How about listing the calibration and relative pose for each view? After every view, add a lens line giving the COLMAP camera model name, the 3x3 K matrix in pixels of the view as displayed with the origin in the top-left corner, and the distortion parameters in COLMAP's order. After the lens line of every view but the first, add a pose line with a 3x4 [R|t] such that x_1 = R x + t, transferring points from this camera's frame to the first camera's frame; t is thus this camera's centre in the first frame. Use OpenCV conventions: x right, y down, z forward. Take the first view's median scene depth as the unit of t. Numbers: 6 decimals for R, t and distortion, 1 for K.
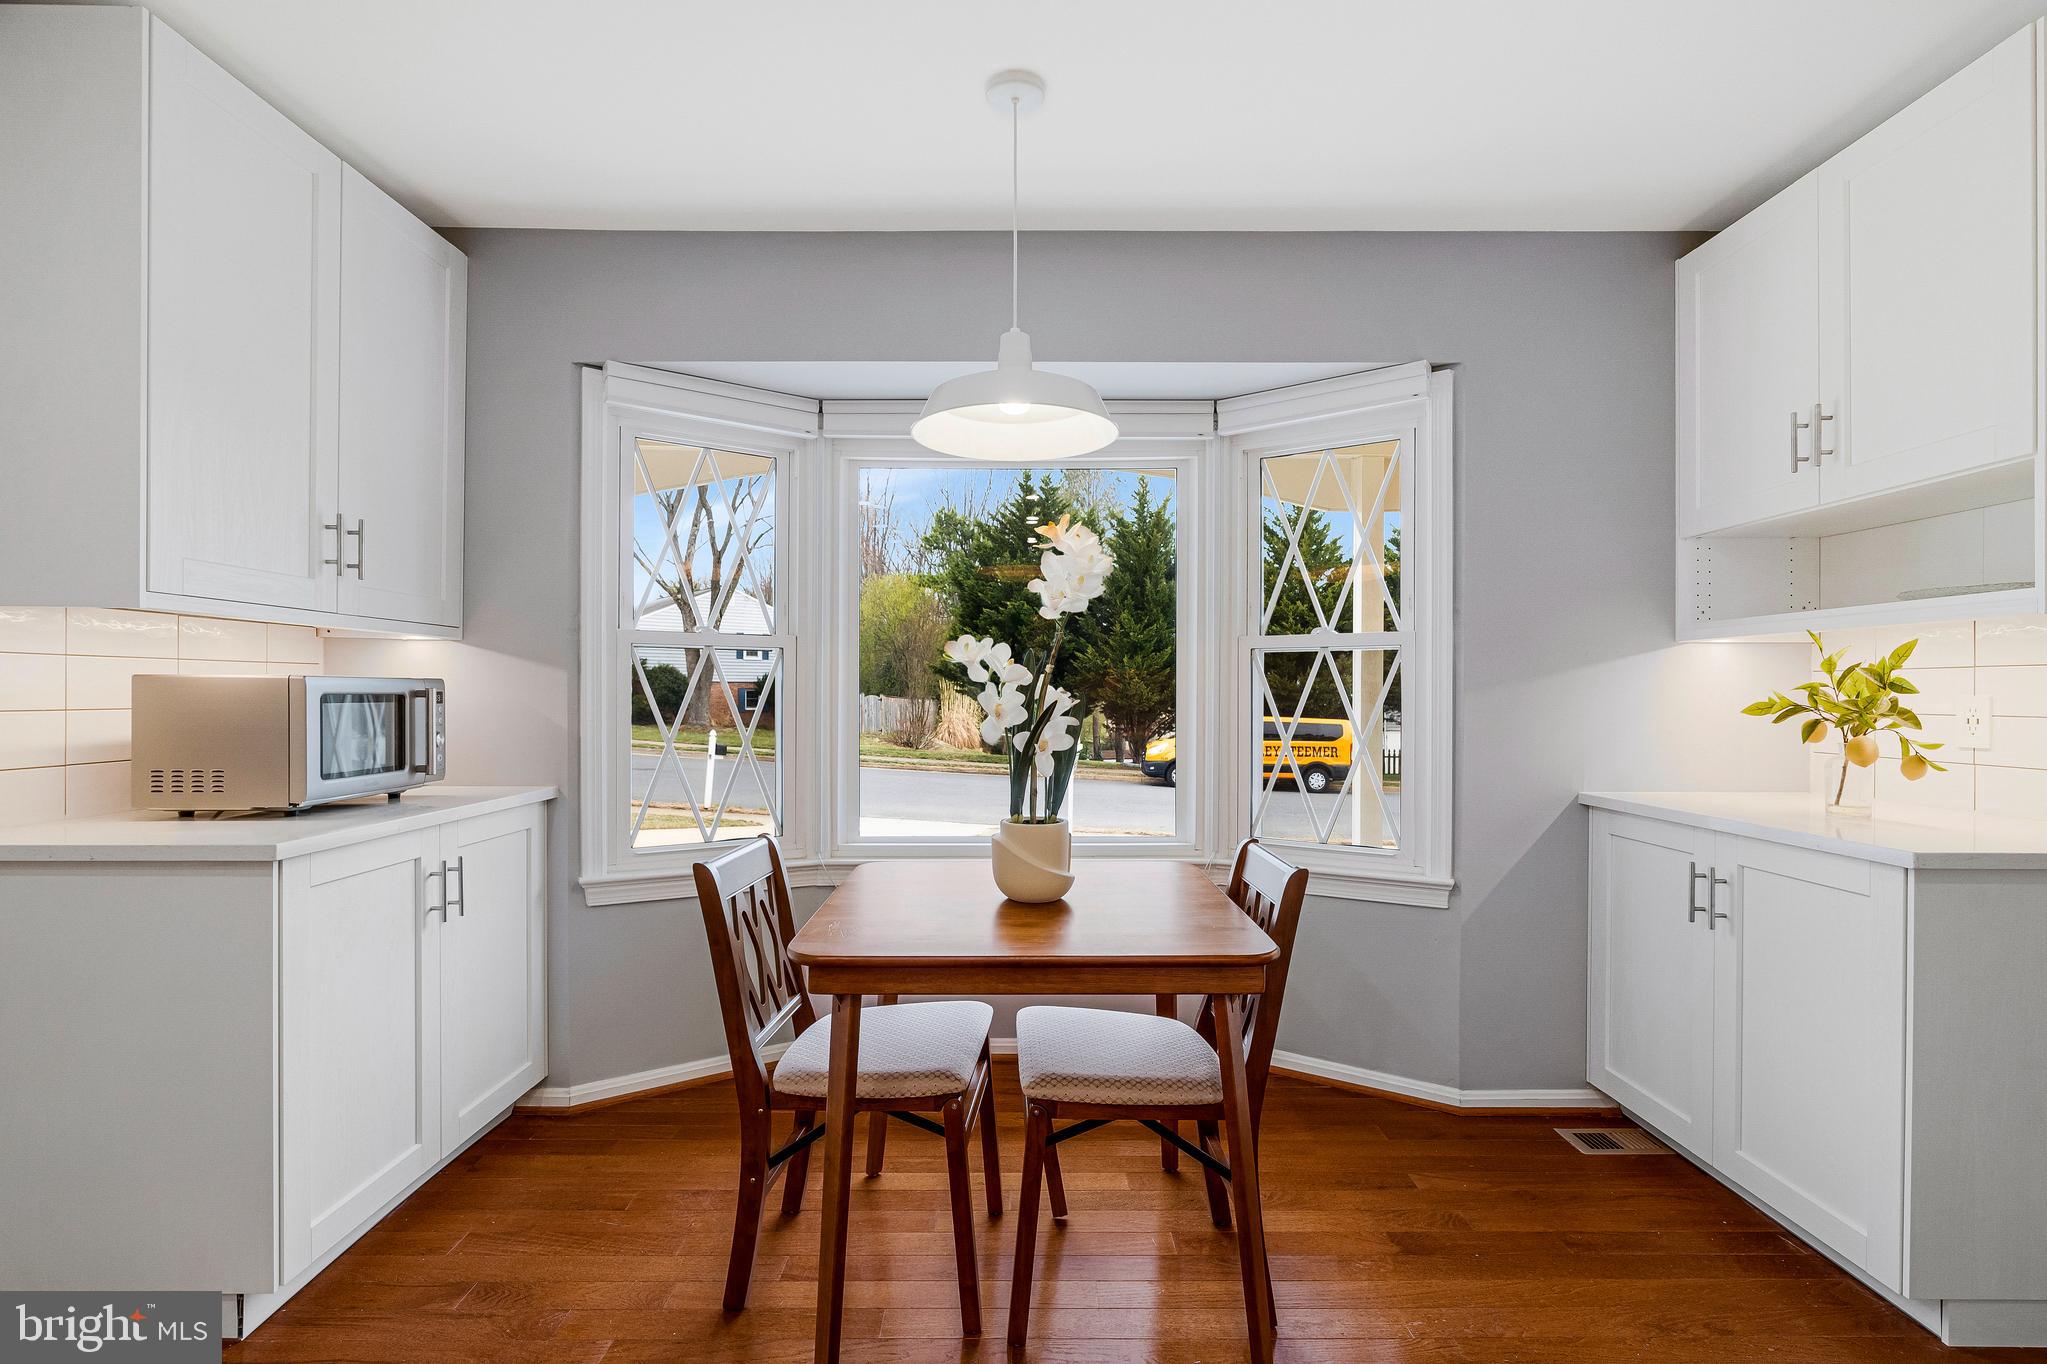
lens RADIAL K [[928.5, 0, 1022.7], [0, 928.5, 702.7], [0, 0, 1]] dist [-0.008971, 0.001570]
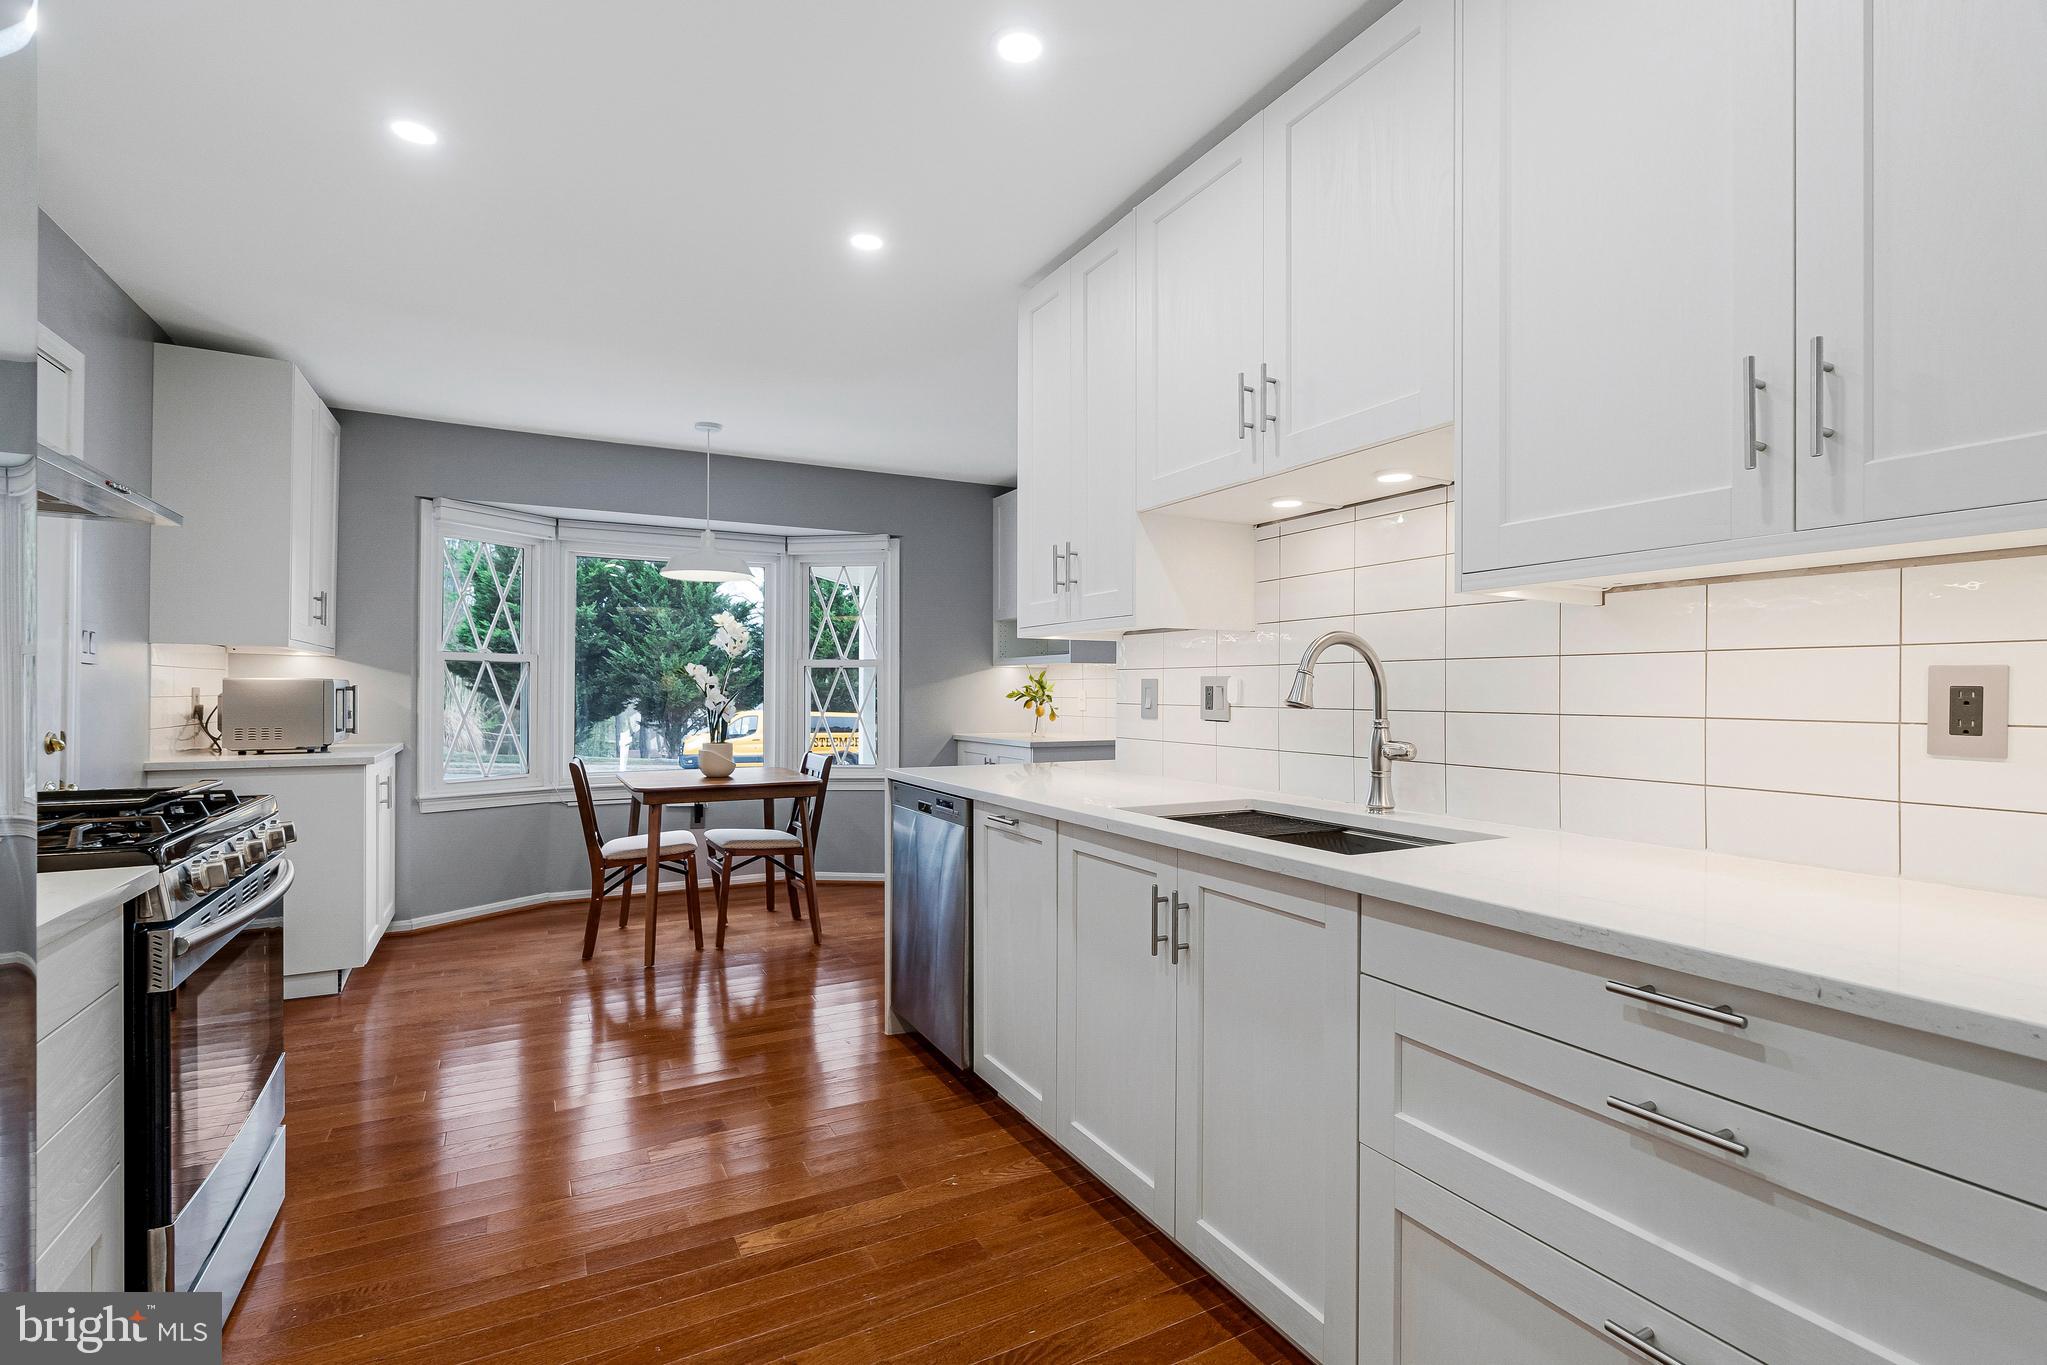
lens RADIAL K [[928.5, 0, 1036.7], [0, 928.5, 684.8], [0, 0, 1]] dist [-0.008971, 0.001570]
pose [[0.871944, 0.003883, 0.489590, -0.286627], [0.004228, 0.999872, -0.015459, 0.013307], [-0.489587, 0.015549, 0.871816, -0.946890]]
